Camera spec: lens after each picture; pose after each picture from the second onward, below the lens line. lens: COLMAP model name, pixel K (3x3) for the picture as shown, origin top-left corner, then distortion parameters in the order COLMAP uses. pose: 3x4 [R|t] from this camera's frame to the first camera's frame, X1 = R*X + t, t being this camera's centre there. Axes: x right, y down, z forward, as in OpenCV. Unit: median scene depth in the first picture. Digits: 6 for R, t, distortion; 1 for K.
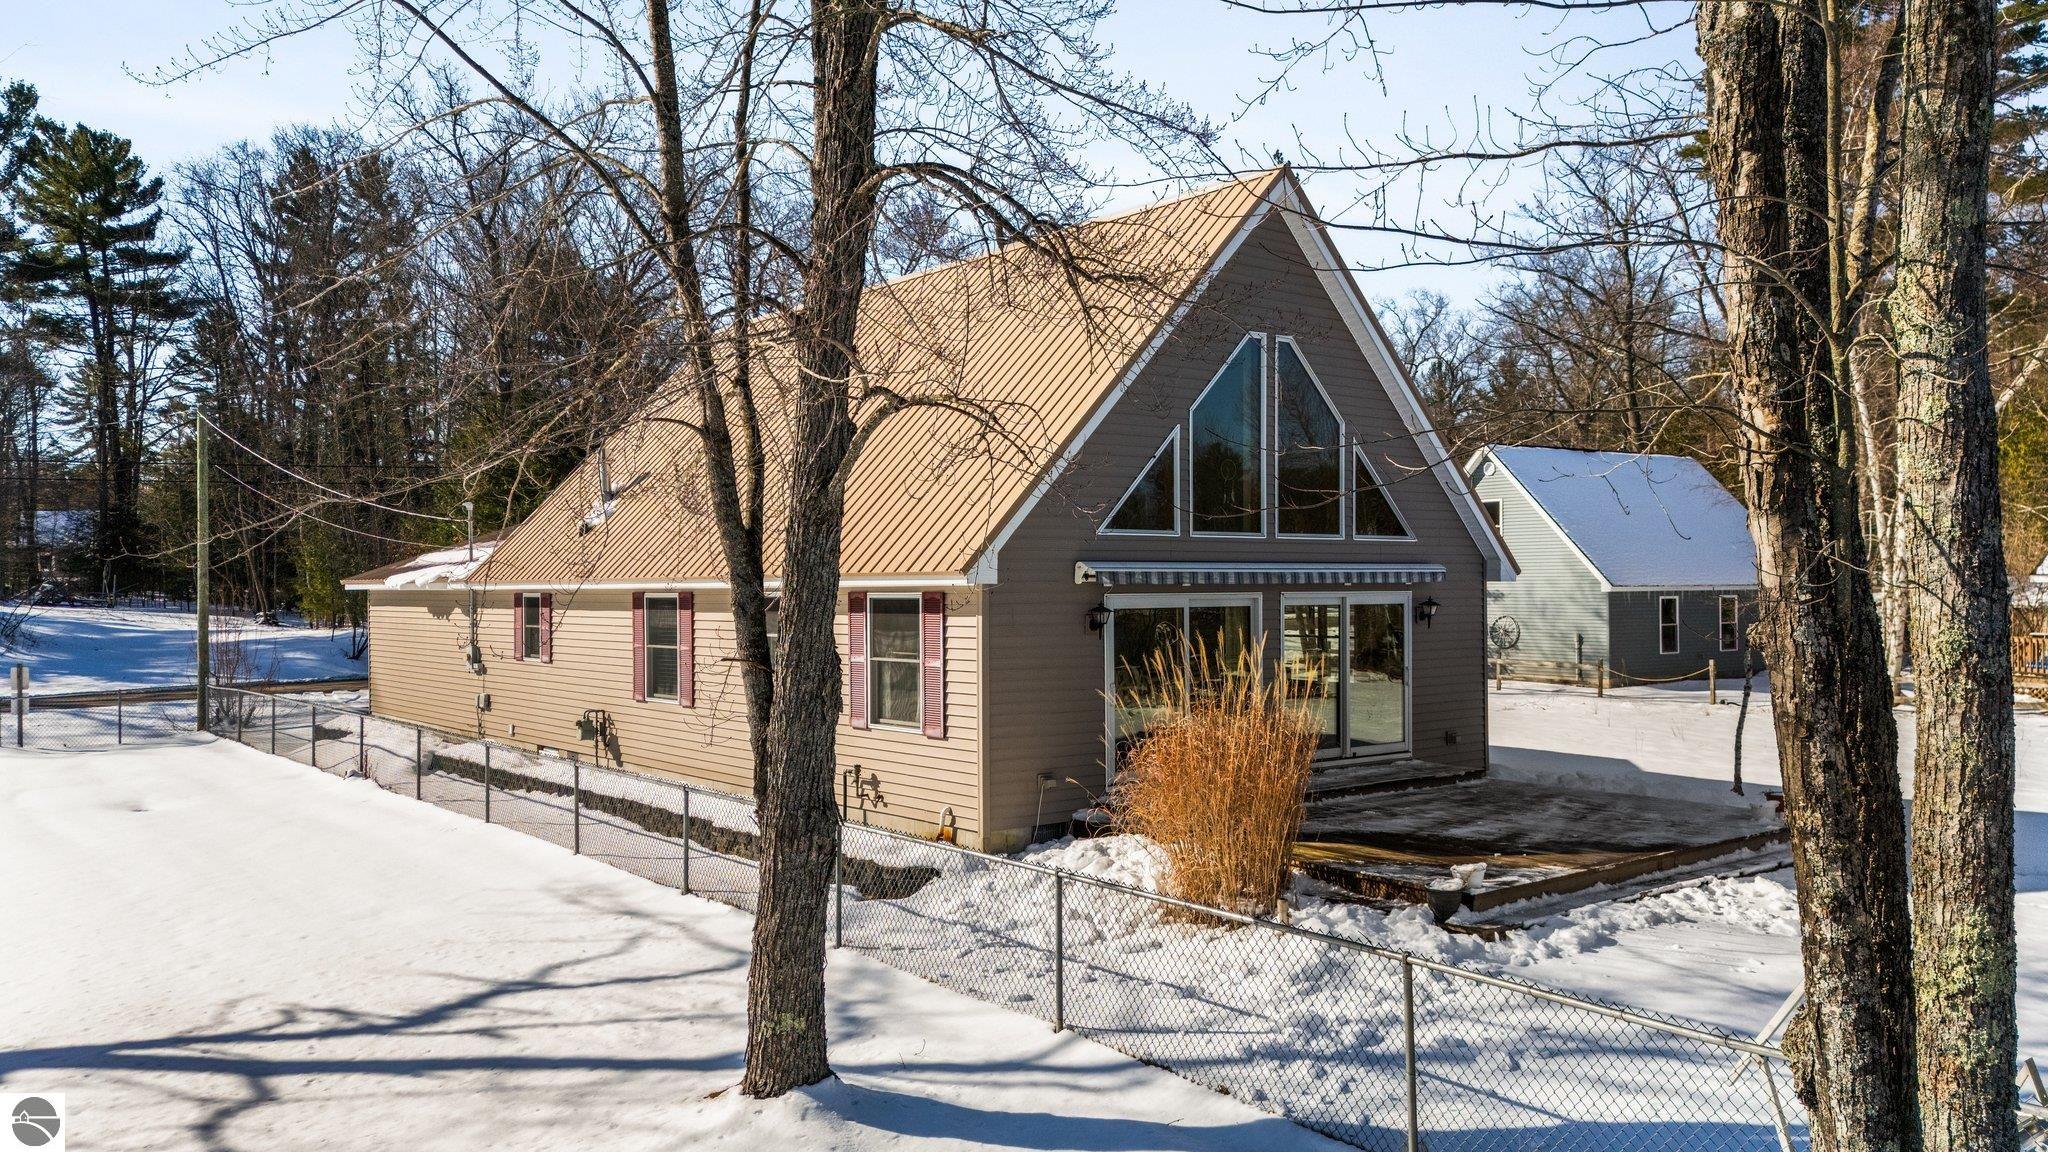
lens RADIAL K [[1529.6, 0, 1024.0], [0, 1529.6, 576.0], [0, 0, 1]] dist [-0.009506, 0.059513]
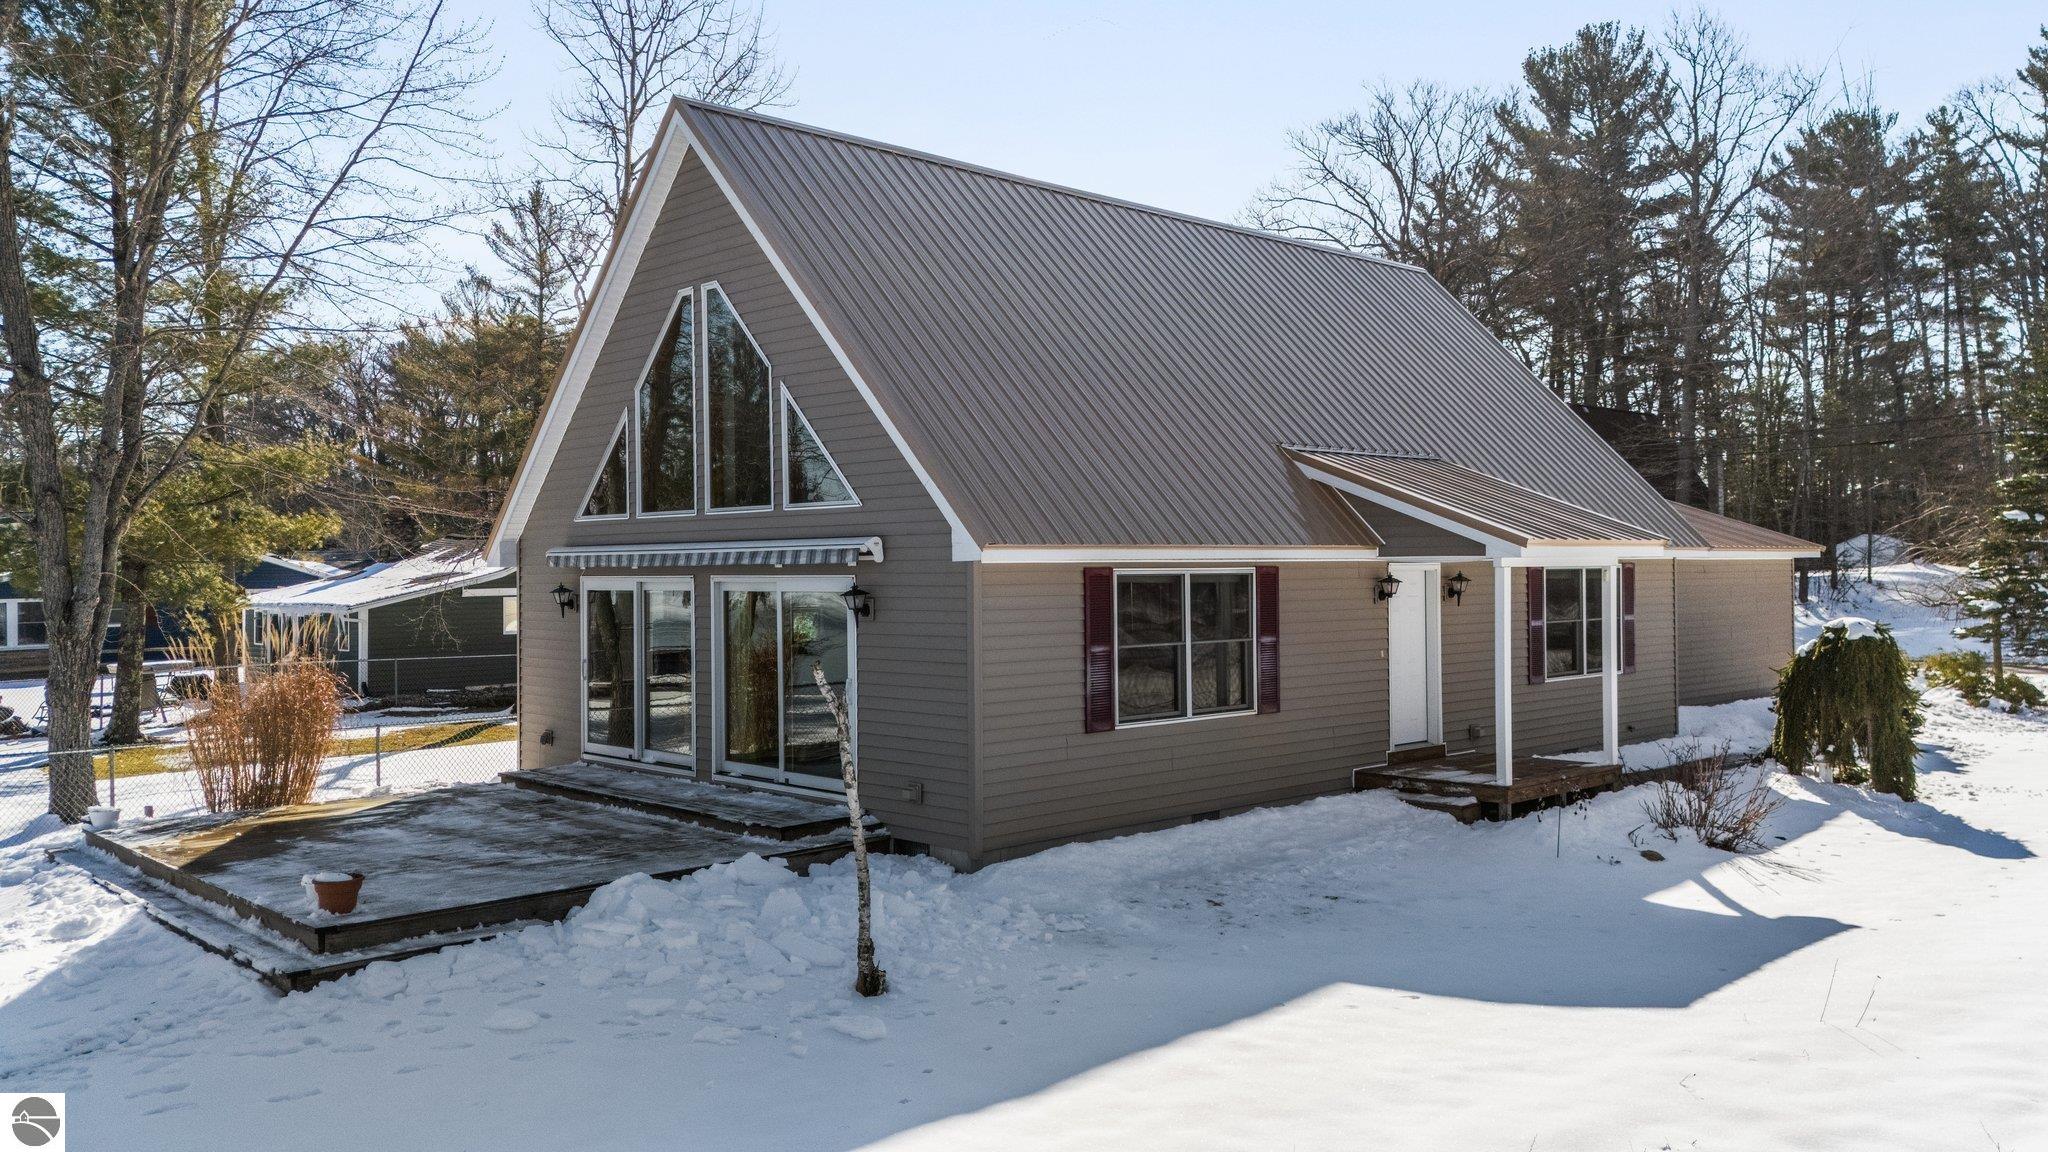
lens RADIAL K [[1529.6, 0, 1024.0], [0, 1529.6, 576.0], [0, 0, 1]] dist [-0.009506, 0.059513]
pose [[0.065590, 0.011267, -0.997783, 1.053624], [0.017473, 0.999770, 0.012438, 0.003099], [0.997694, -0.018250, 0.065378, 1.115416]]
